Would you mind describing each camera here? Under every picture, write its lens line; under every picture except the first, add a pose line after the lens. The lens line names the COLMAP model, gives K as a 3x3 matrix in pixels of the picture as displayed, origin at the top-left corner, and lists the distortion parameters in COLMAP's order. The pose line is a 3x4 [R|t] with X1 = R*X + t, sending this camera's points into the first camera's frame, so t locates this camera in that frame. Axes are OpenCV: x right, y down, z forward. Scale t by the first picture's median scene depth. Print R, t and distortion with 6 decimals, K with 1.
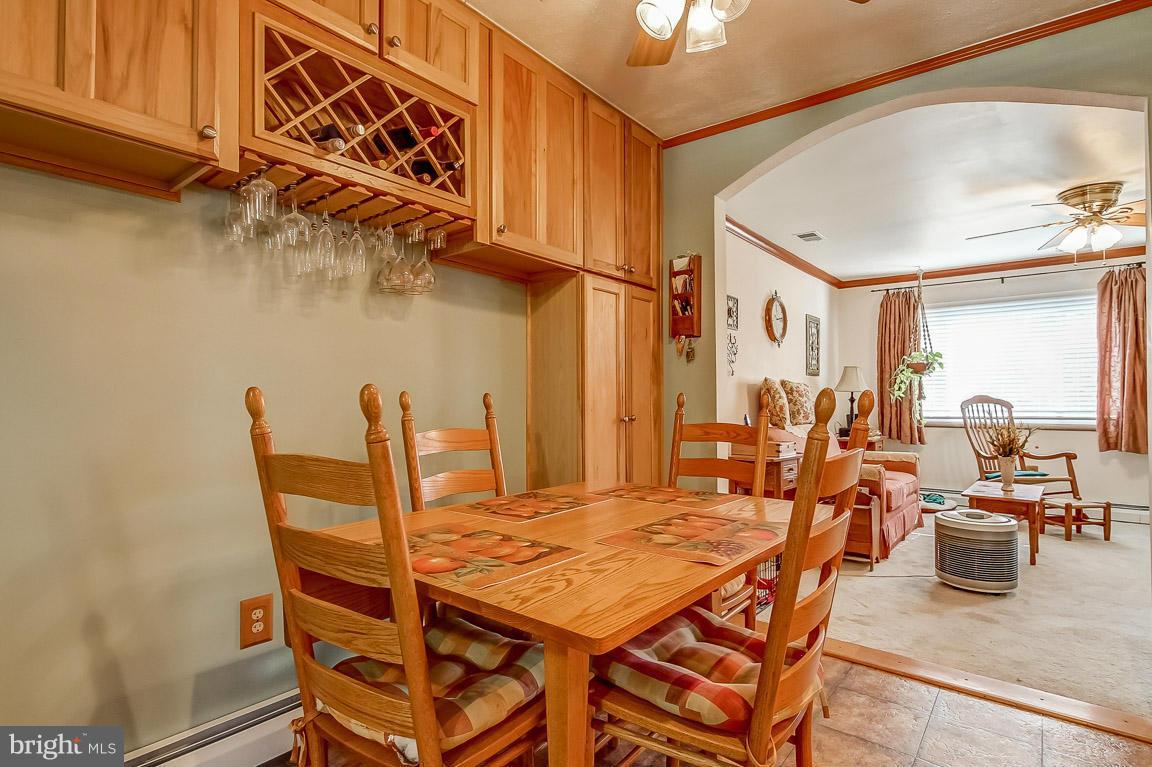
lens RADIAL K [[576.3, 0, 577.6], [0, 576.3, 396.9], [0, 0, 1]] dist [-0.001715, -0.000447]
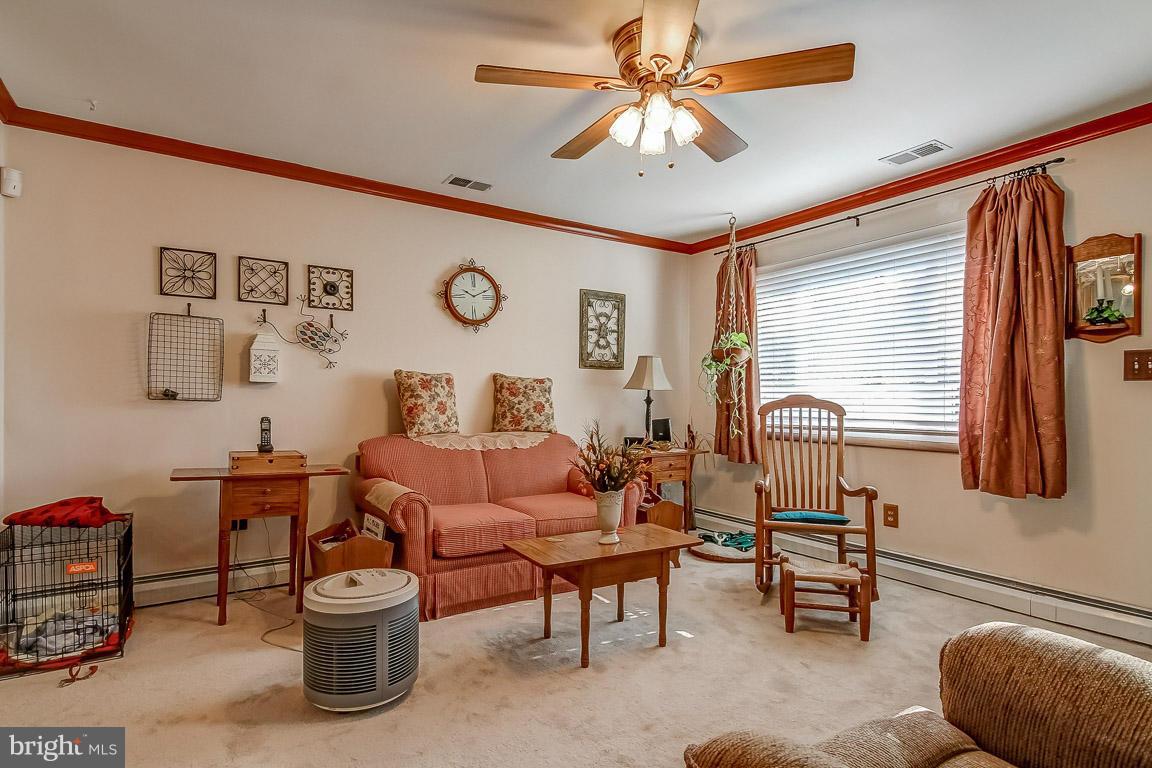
lens RADIAL K [[576.3, 0, 577.6], [0, 576.3, 397.4], [0, 0, 1]] dist [-0.001715, -0.000447]
pose [[0.949025, 0.004395, -0.315171, 0.675134], [-0.005499, 0.999981, -0.002615, 0.003574], [0.315153, 0.004214, 0.949031, 0.282731]]
